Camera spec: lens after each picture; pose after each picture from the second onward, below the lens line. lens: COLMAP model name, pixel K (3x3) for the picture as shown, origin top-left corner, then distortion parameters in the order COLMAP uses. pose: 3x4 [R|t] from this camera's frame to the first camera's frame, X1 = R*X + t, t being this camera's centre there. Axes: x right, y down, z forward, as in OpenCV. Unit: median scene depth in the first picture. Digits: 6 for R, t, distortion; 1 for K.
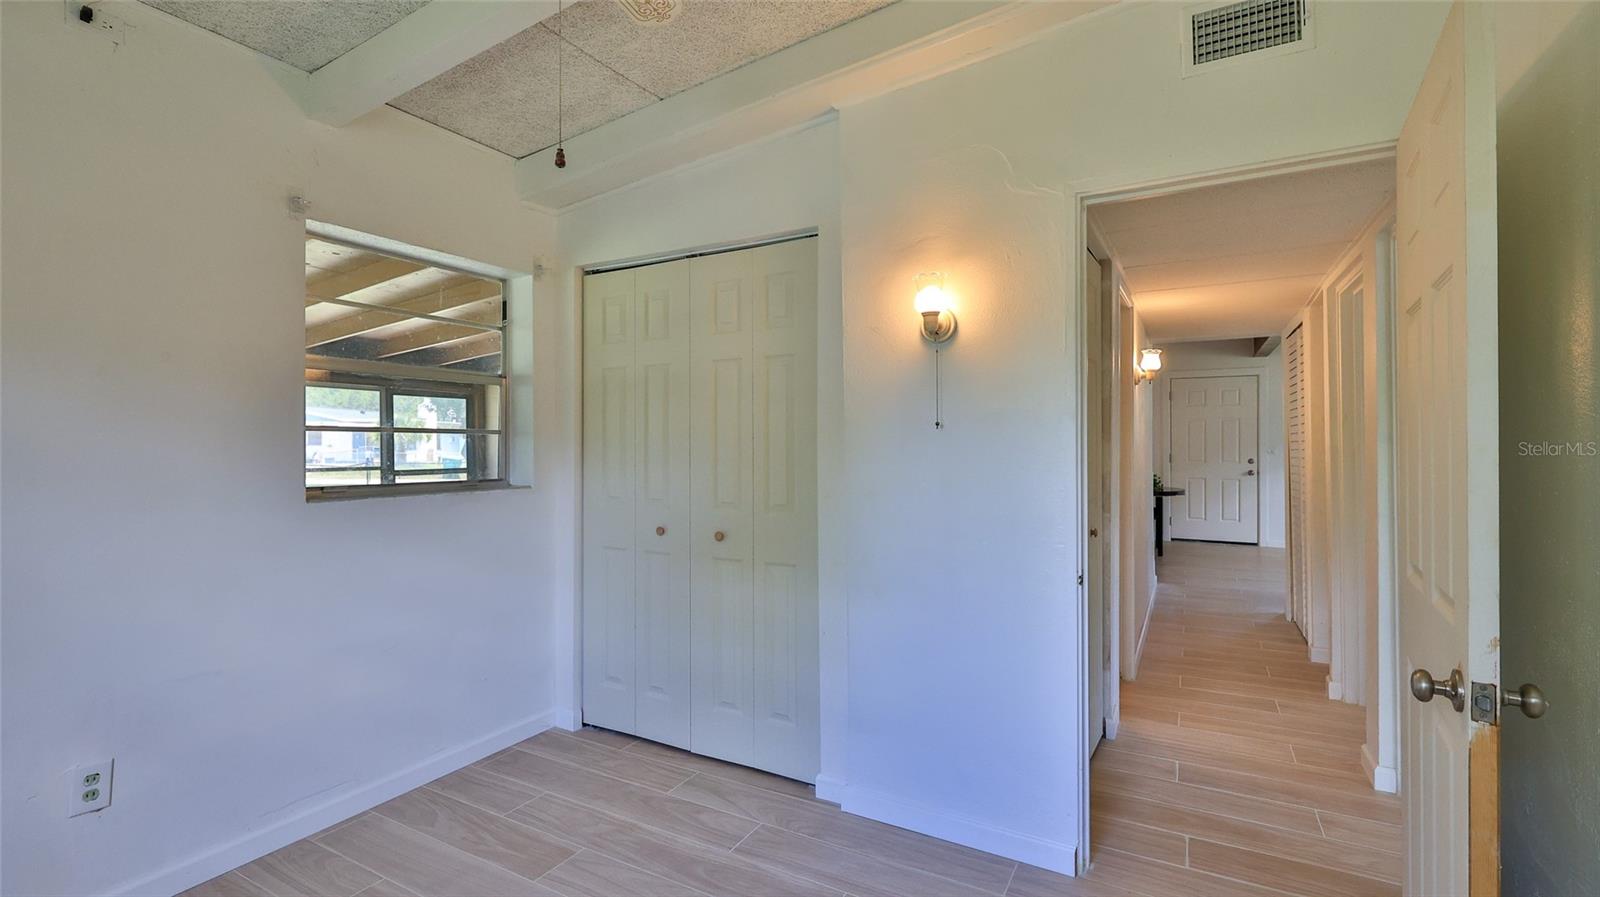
lens RADIAL K [[727.8, 0, 778.7], [0, 727.8, 445.1], [0, 0, 1]] dist [0.003313, 0.000323]
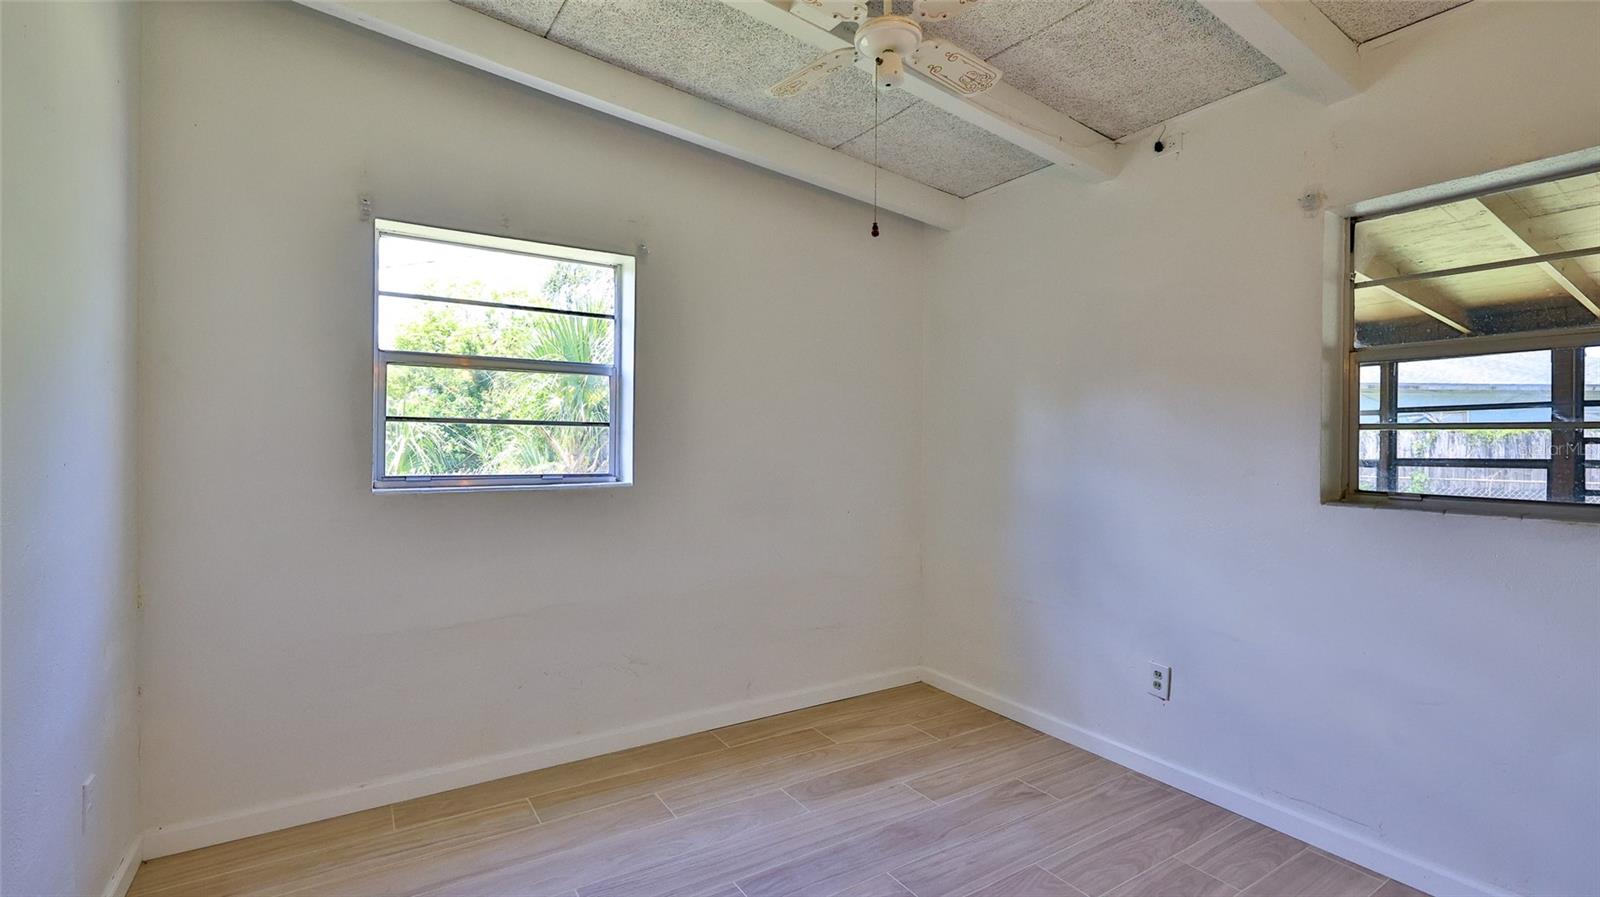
lens RADIAL K [[708.3, 0, 800.0], [0, 708.3, 448.5], [0, 0, 1]] dist [0.000876, 0.000045]
pose [[-0.470391, 0.003025, -0.882453, 0.537905], [-0.007543, 0.999944, 0.007449, 0.002698], [0.882426, 0.010160, -0.470341, 0.874120]]
